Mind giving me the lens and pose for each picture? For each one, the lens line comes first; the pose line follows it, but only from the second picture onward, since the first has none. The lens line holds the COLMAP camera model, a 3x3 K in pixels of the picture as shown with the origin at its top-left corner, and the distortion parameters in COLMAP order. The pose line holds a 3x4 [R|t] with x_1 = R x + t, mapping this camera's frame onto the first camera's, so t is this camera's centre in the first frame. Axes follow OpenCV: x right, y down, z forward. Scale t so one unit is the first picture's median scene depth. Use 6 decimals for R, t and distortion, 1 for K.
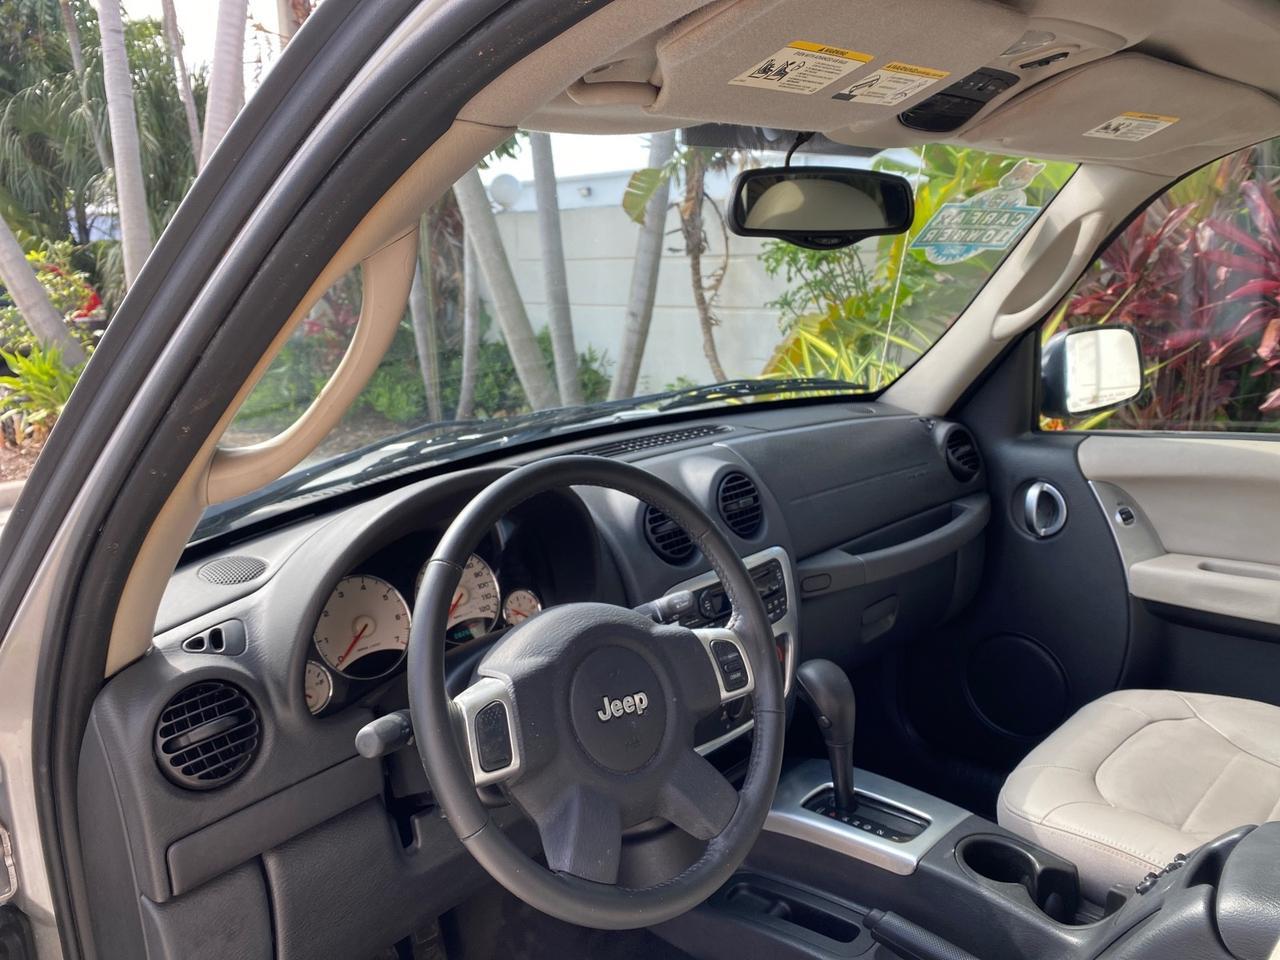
lens RADIAL K [[984.9, 0, 646.2], [0, 984.9, 479.4], [0, 0, 1]] dist [0.019453, -0.020960]
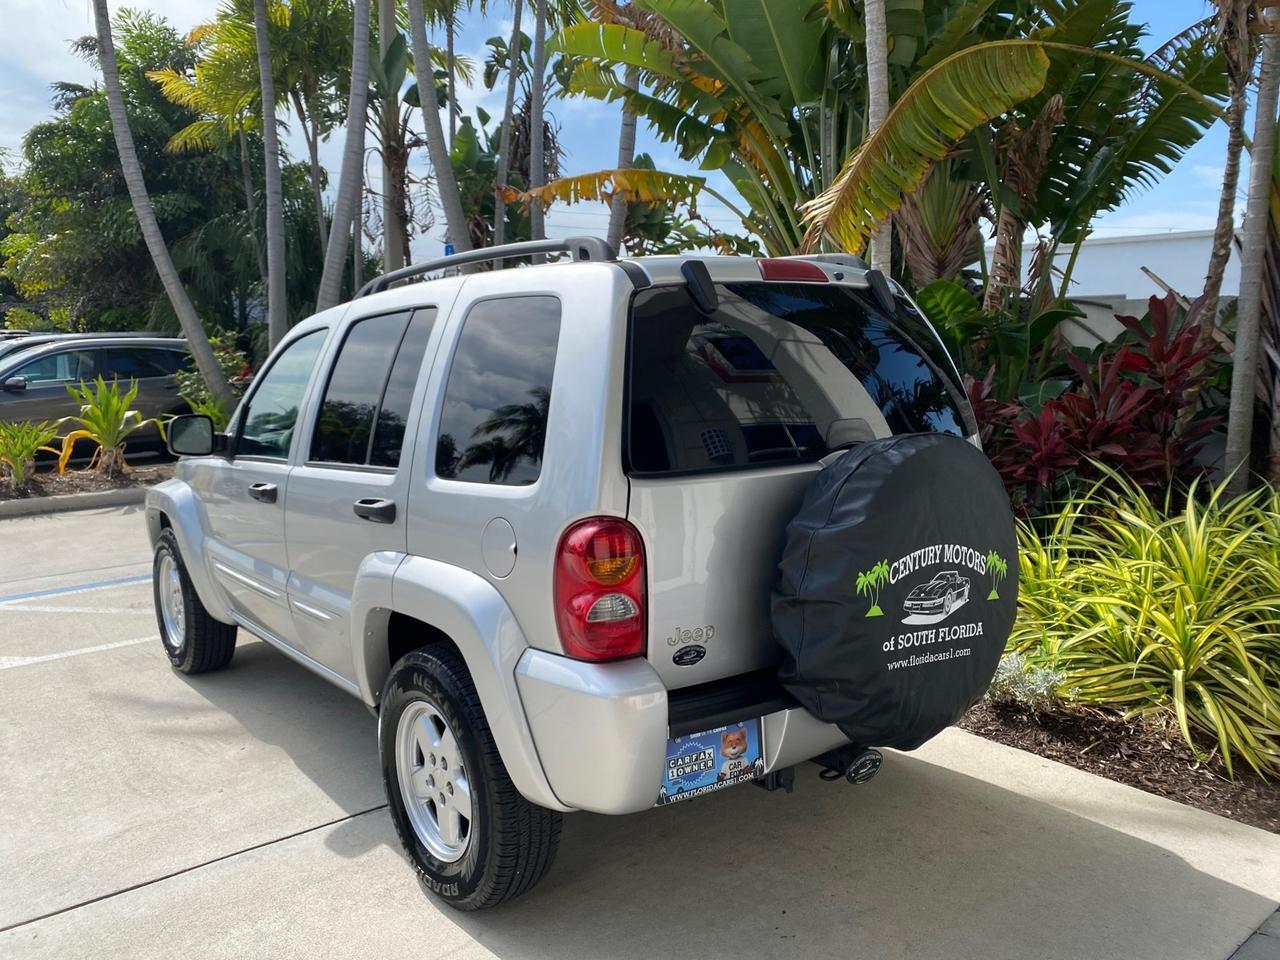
lens RADIAL K [[984.9, 0, 637.9], [0, 984.9, 474.1], [0, 0, 1]] dist [0.019453, -0.020960]
pose [[0.991713, 0.043394, -0.120923, 1.039876], [-0.053533, 0.995202, -0.081902, 0.323884], [0.116789, 0.087696, 0.989277, -1.916618]]
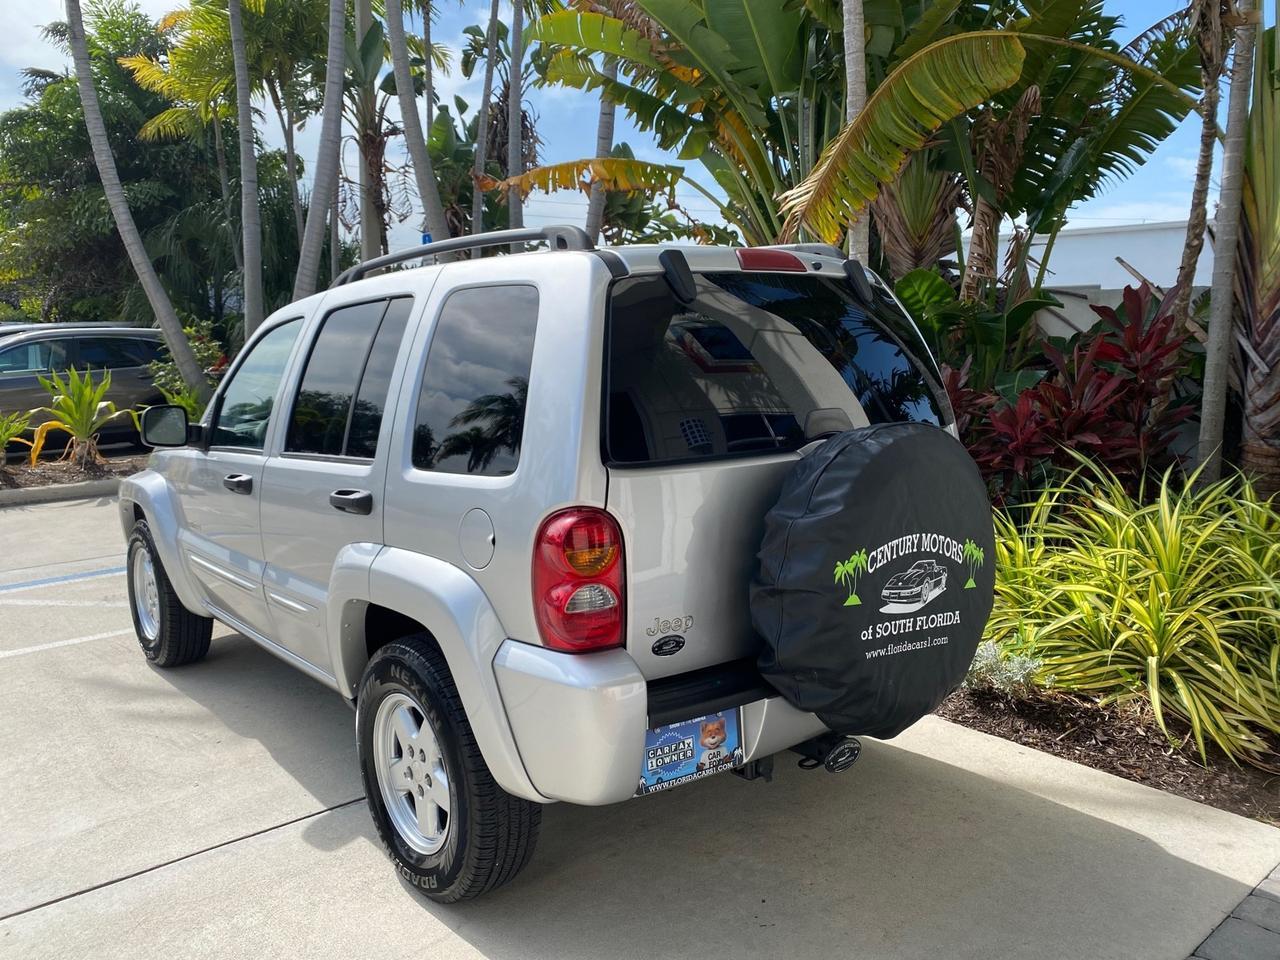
lens RADIAL K [[984.9, 0, 637.2], [0, 984.9, 468.0], [0, 0, 1]] dist [0.019453, -0.020960]
pose [[0.994018, 0.041258, -0.101122, 1.041302], [-0.049361, 0.995653, -0.078987, 0.323478], [0.097424, 0.083506, 0.991734, -1.912505]]
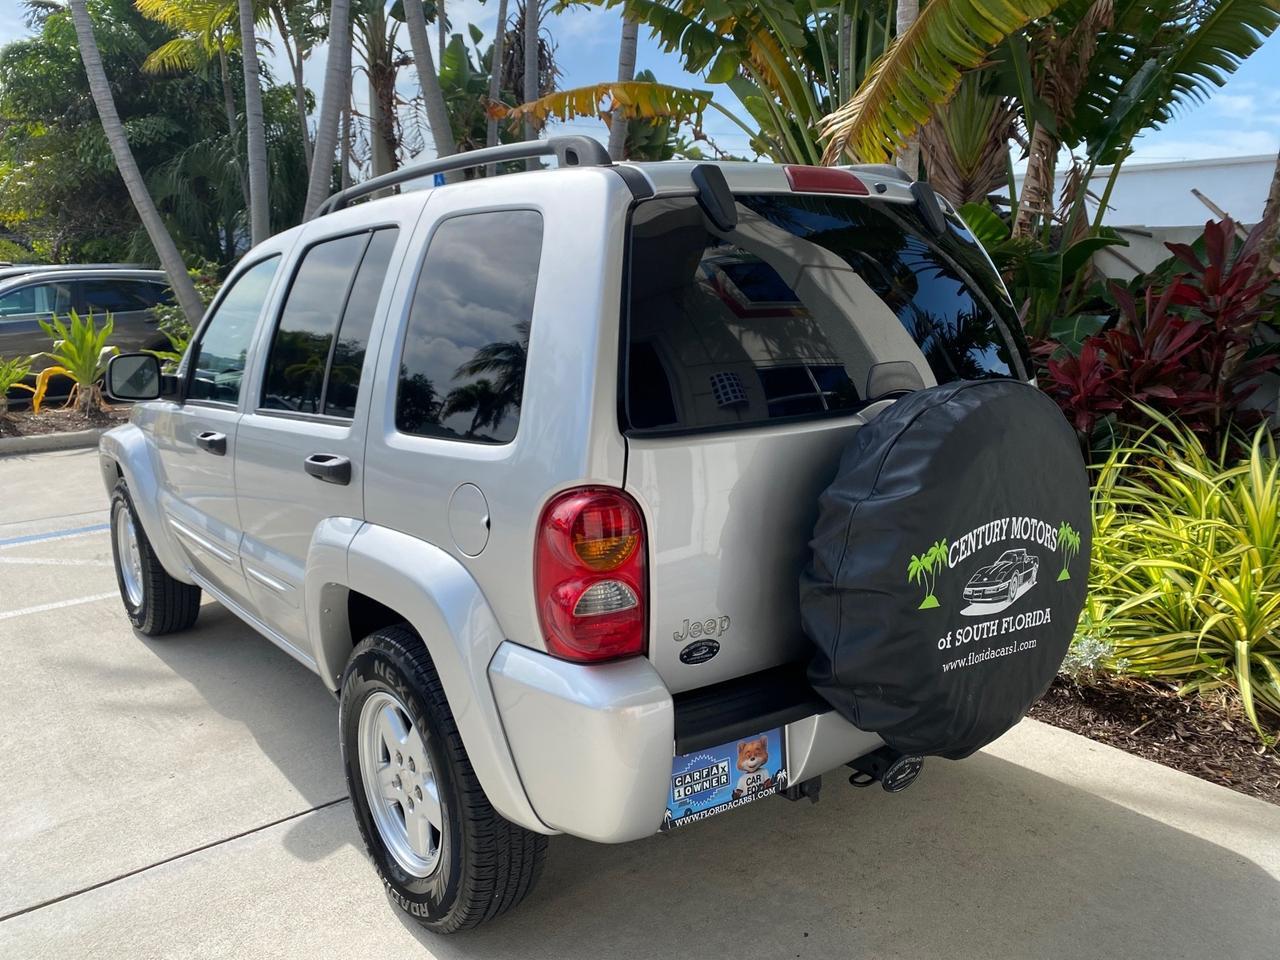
lens RADIAL K [[984.9, 0, 637.0], [0, 984.9, 468.7], [0, 0, 1]] dist [0.019453, -0.020960]
pose [[0.991439, 0.051798, -0.119859, 1.008327], [-0.054814, 0.998254, -0.021999, 0.277208], [0.118511, 0.028381, 0.992547, -1.657976]]
